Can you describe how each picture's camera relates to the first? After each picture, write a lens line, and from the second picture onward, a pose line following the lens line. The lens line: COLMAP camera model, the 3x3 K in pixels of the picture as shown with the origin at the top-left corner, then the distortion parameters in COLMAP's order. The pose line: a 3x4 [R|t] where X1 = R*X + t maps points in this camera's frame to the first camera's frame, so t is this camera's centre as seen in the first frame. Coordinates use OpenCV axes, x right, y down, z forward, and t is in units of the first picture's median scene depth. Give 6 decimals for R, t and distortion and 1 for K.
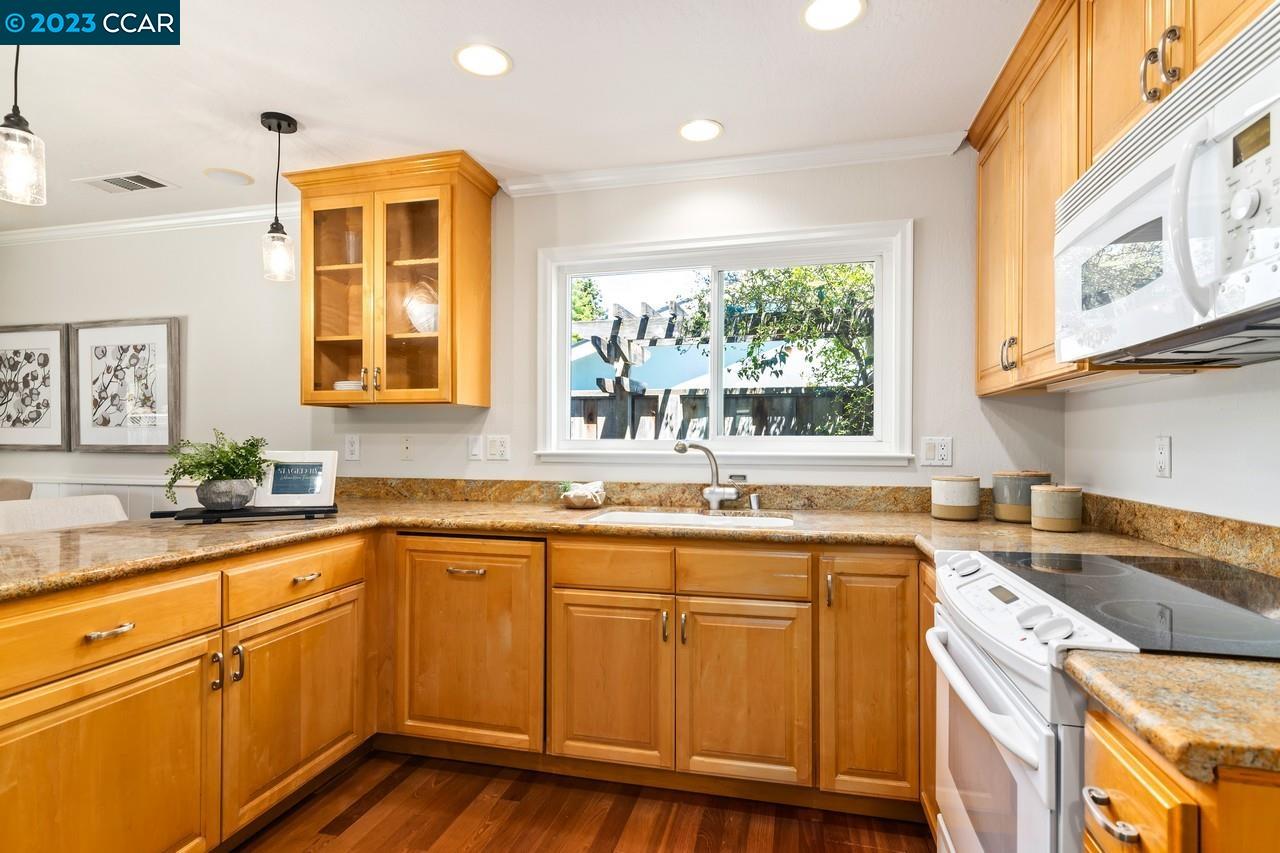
lens RADIAL K [[630.6, 0, 634.8], [0, 630.6, 441.2], [0, 0, 1]] dist [-0.005362, -0.000380]
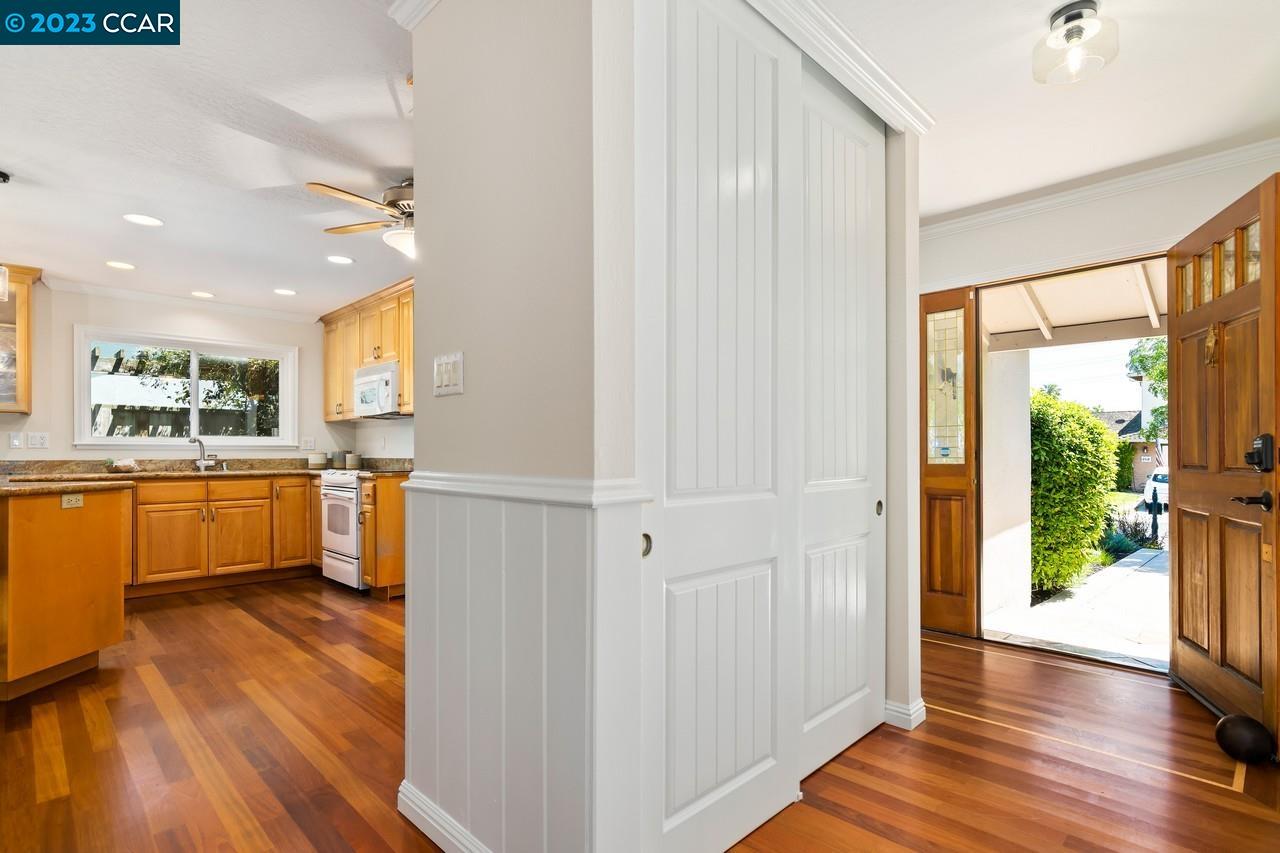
lens RADIAL K [[630.6, 0, 649.3], [0, 630.6, 459.2], [0, 0, 1]] dist [-0.005362, -0.000380]
pose [[0.507192, -0.010480, 0.861770, -0.981301], [0.003175, 0.999942, 0.010292, 0.056536], [-0.861827, -0.002484, 0.507196, -1.415781]]
